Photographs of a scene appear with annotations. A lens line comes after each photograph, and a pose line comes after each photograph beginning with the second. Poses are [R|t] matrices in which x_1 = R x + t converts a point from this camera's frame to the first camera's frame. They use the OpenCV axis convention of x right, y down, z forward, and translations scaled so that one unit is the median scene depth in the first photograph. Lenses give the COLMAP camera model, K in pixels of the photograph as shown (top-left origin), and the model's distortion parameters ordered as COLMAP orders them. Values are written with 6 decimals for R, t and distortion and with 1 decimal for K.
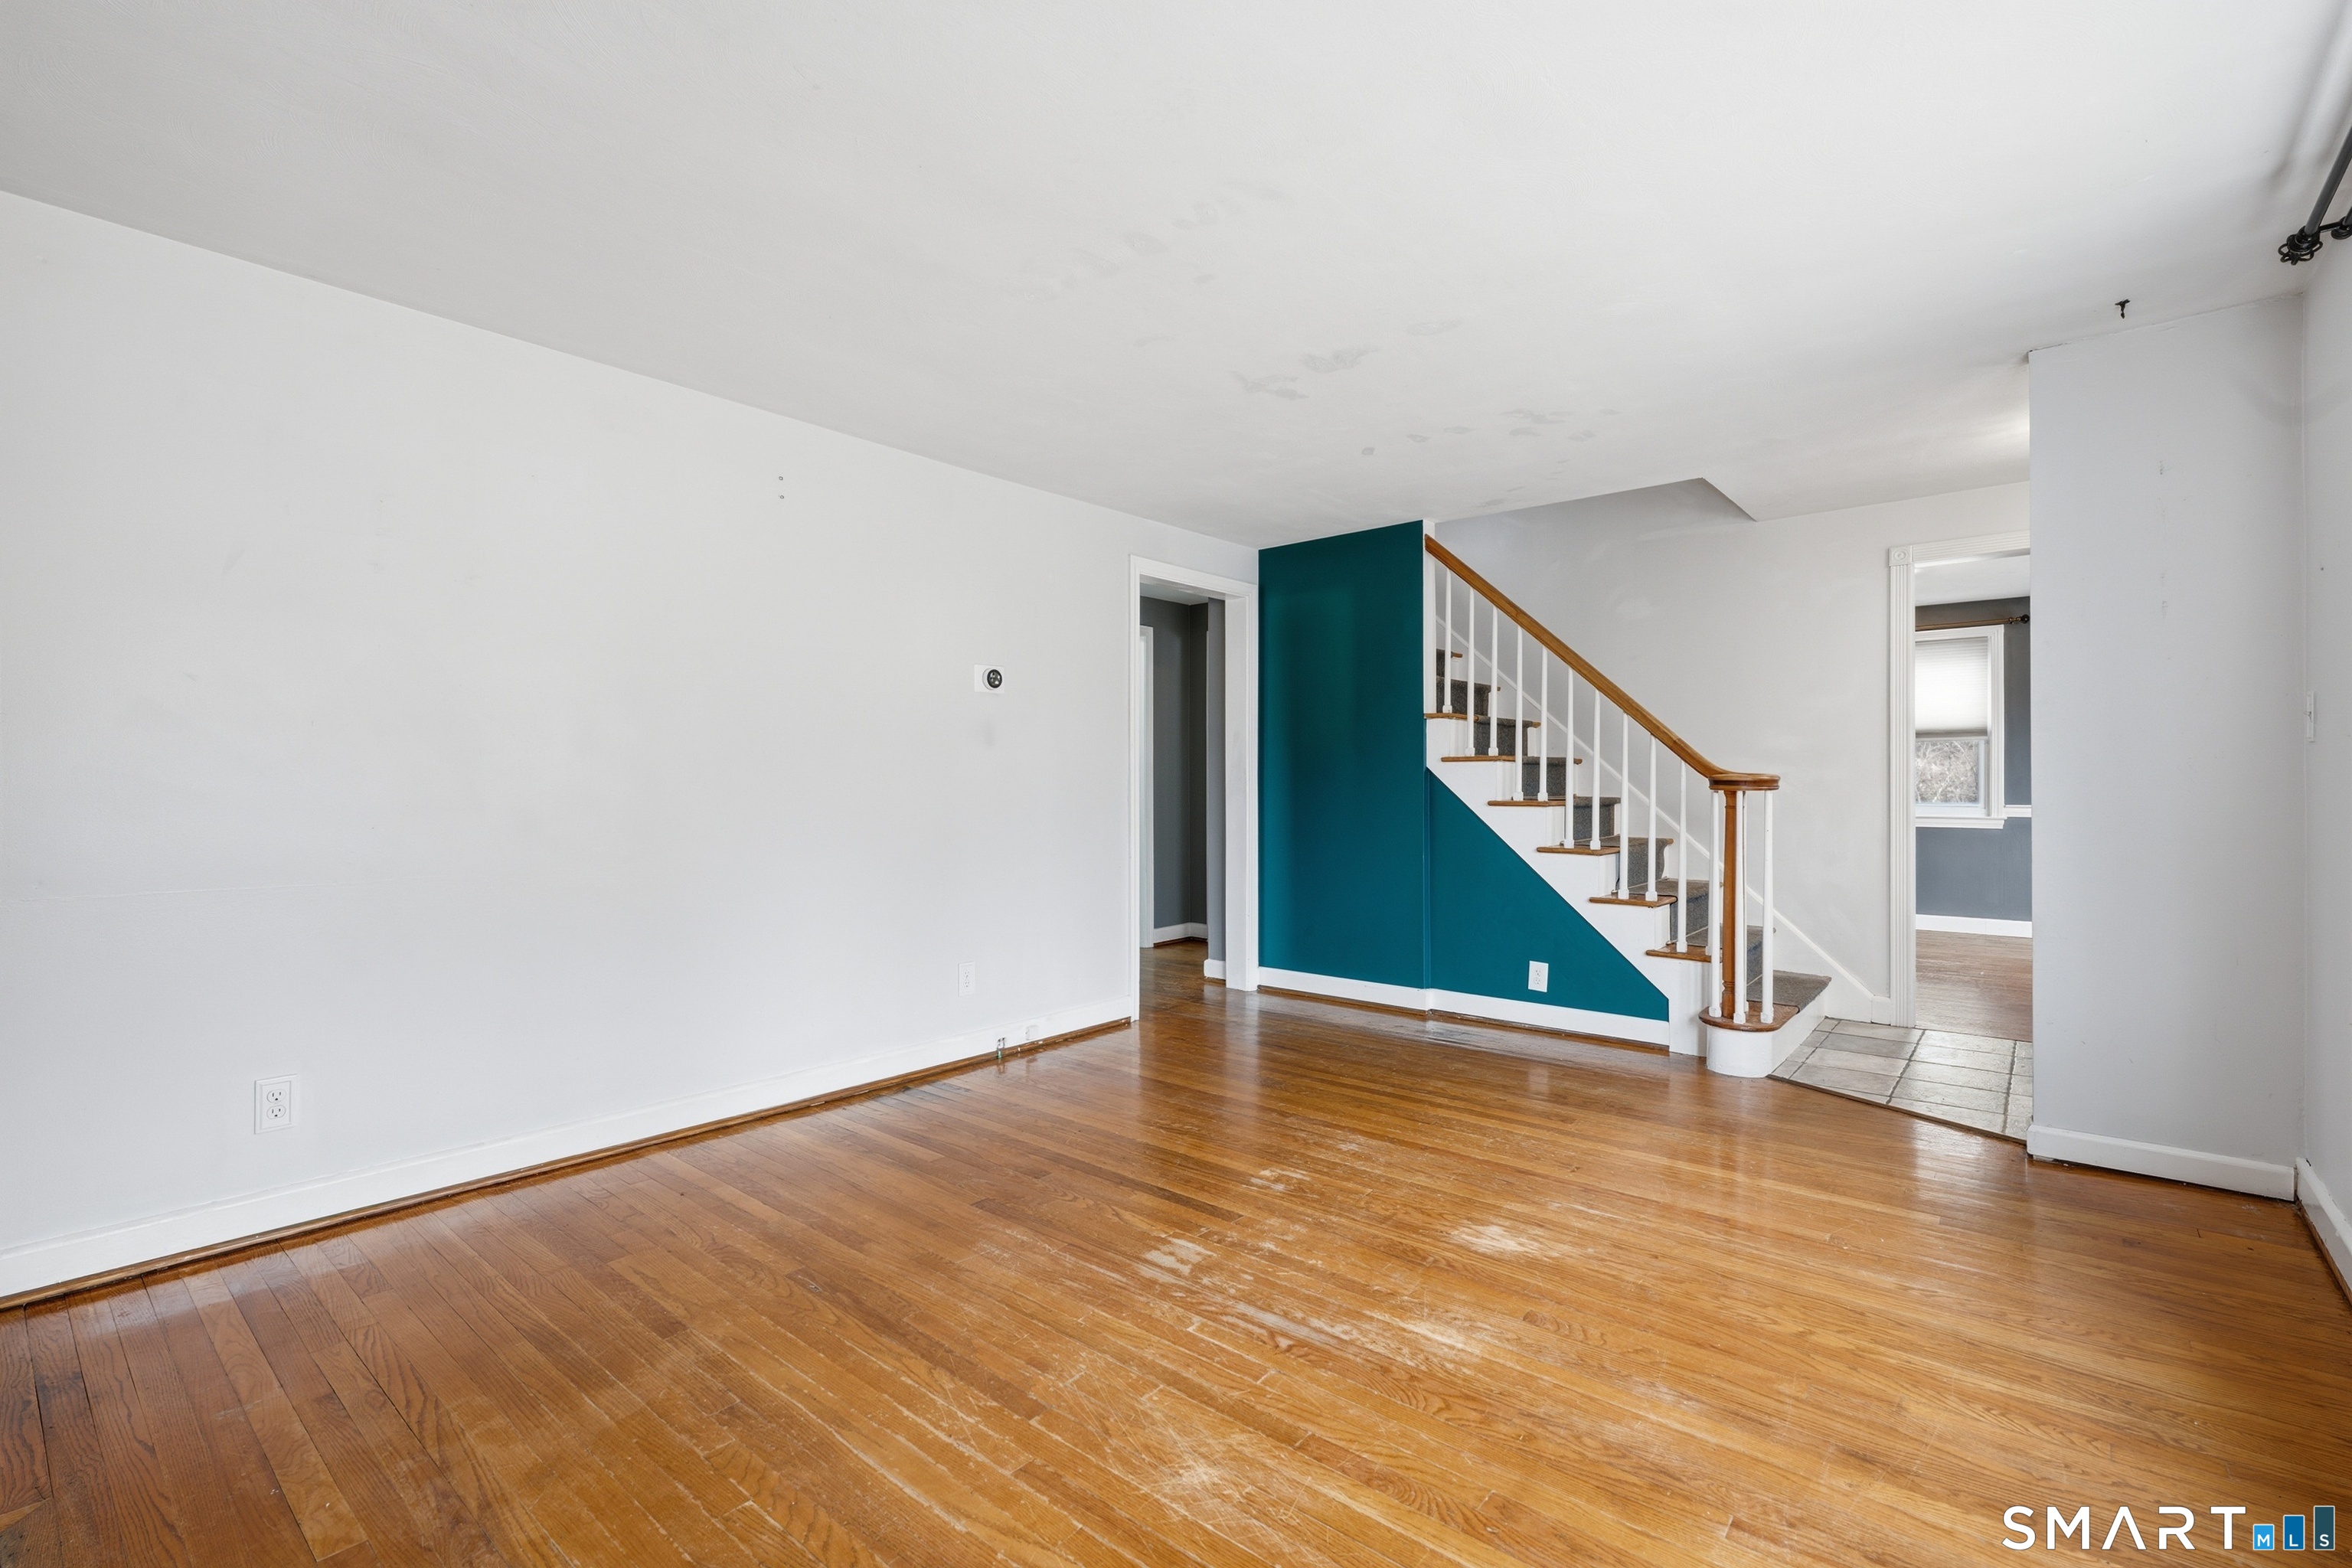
lens RADIAL K [[1037.1, 0, 1176.0], [0, 1037.1, 784.0], [0, 0, 1]] dist [-0.001294, -0.000071]
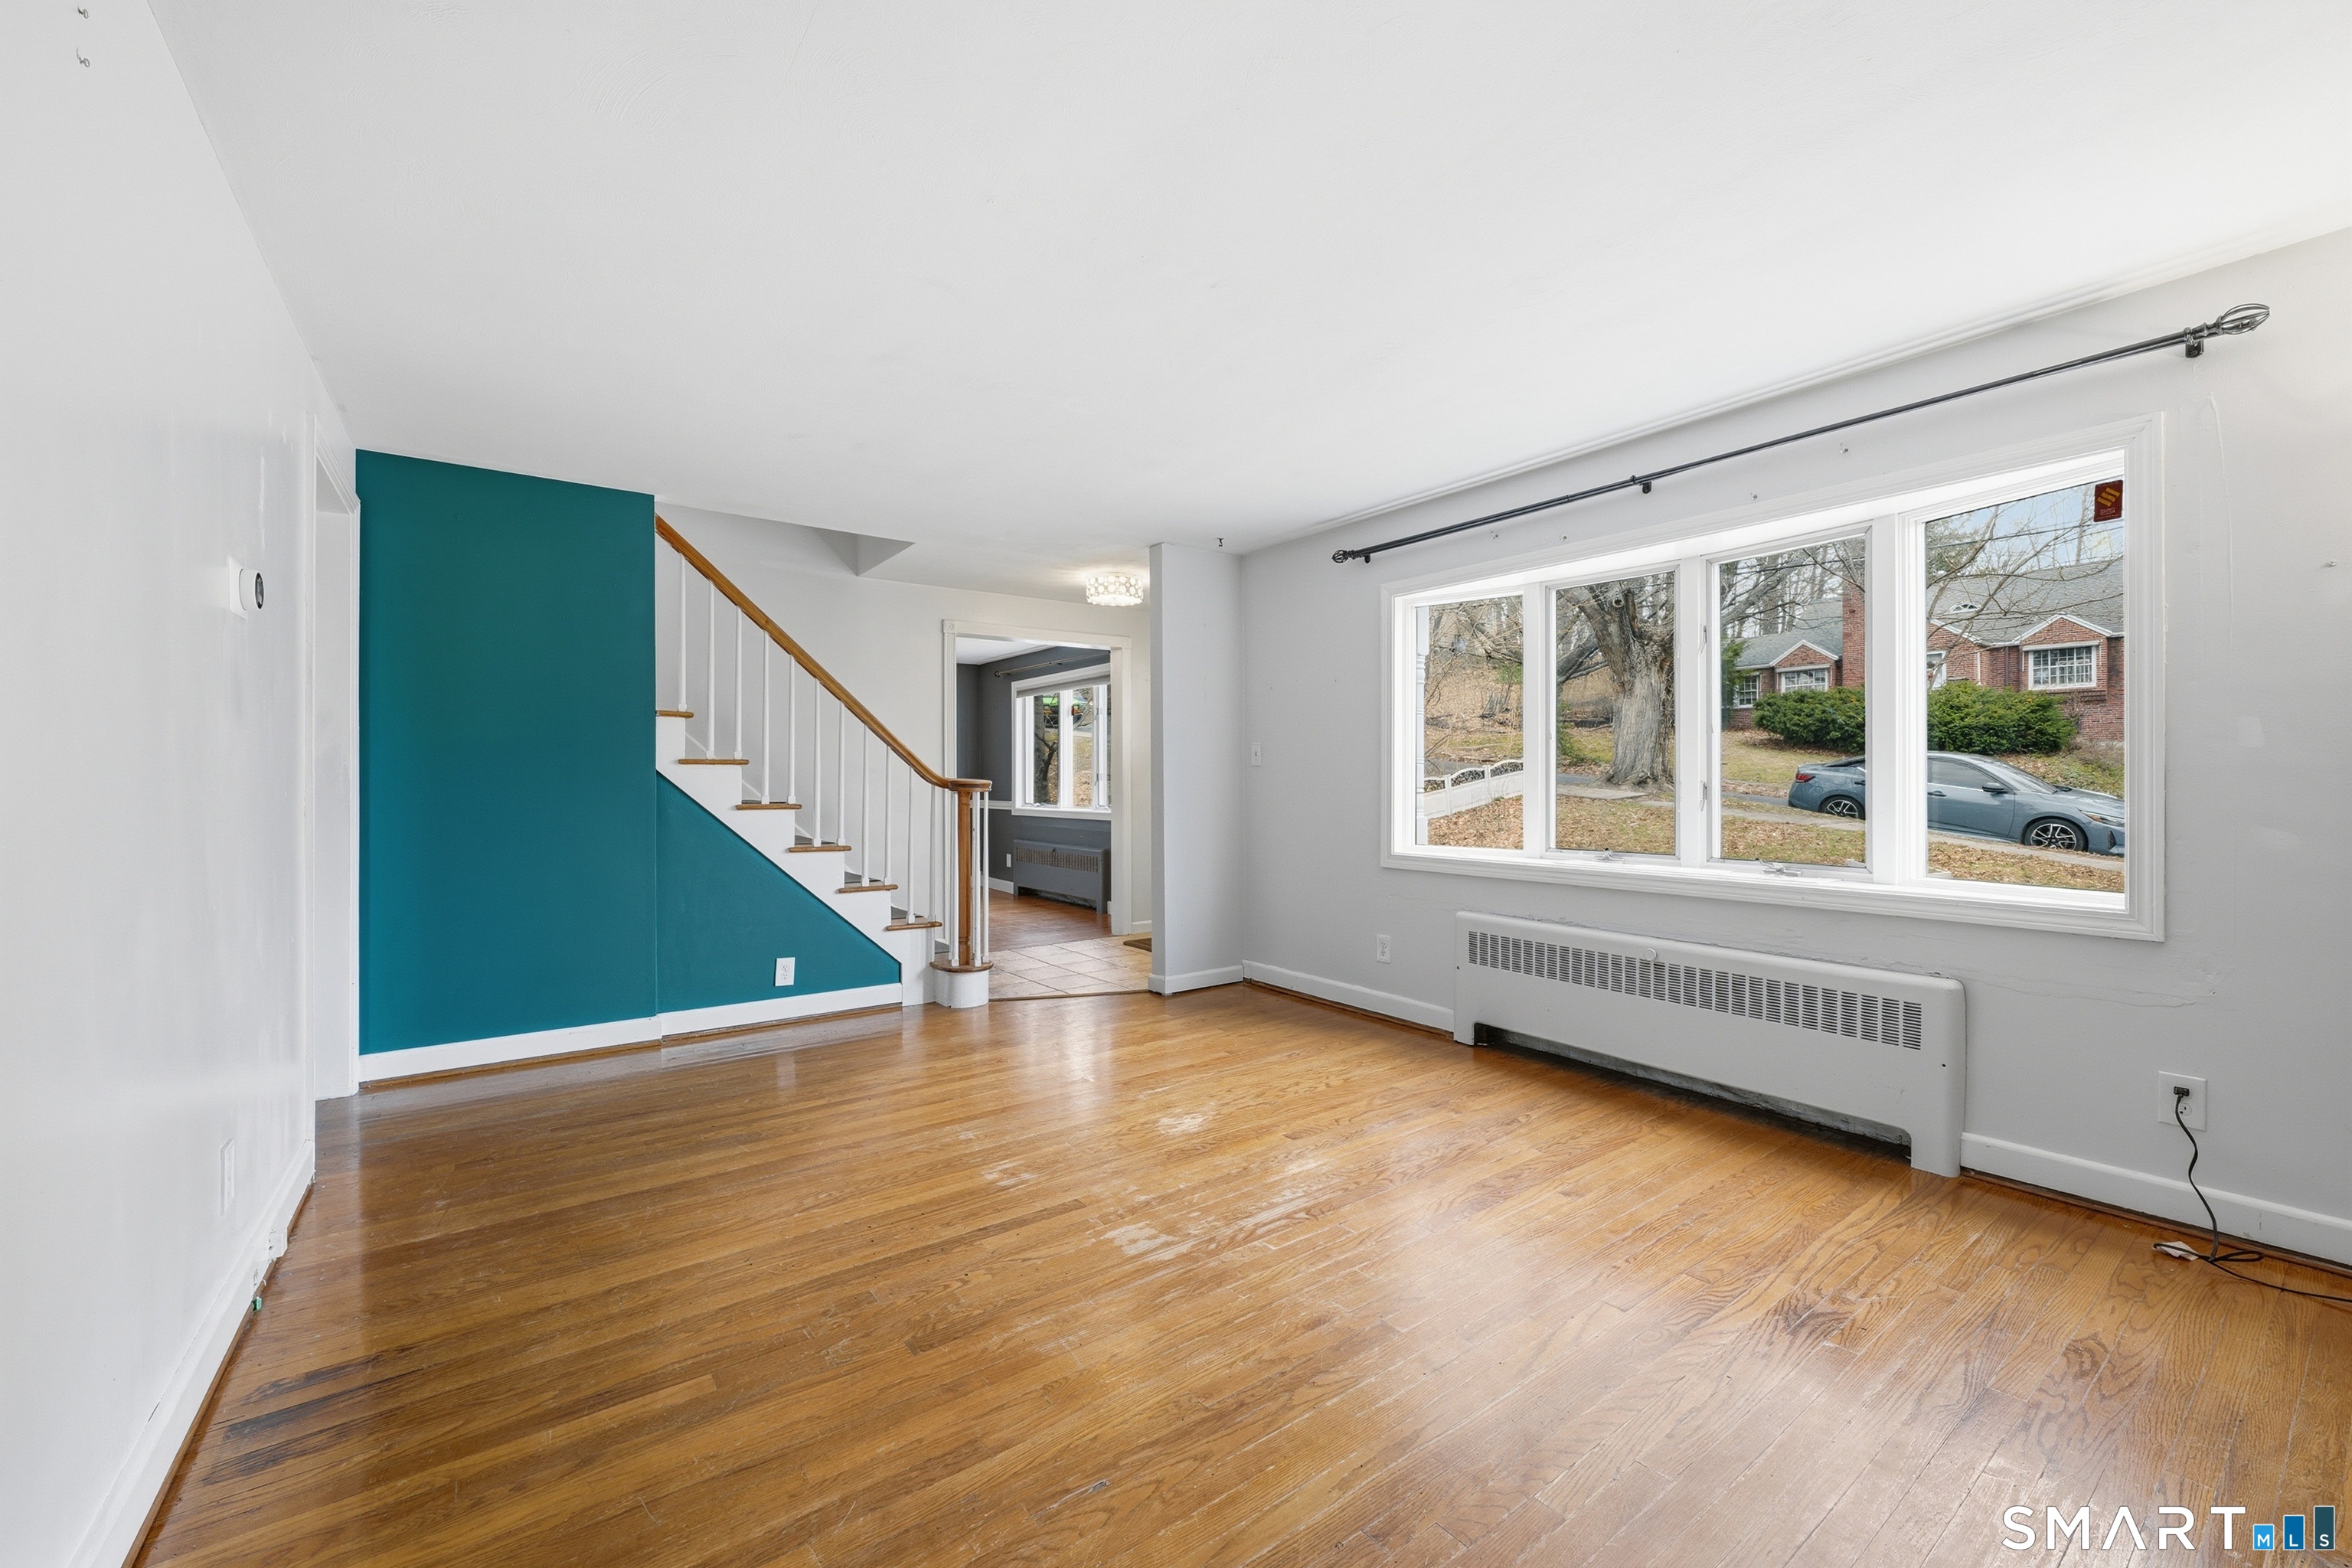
lens RADIAL K [[945.4, 0, 1170.2], [0, 945.4, 789.9], [0, 0, 1]] dist [-0.001048, -0.000206]
pose [[0.227679, -0.005245, 0.973722, -0.720636], [0.005581, 0.999976, 0.004082, 0.000292], [-0.973720, 0.004505, 0.227703, 0.592203]]
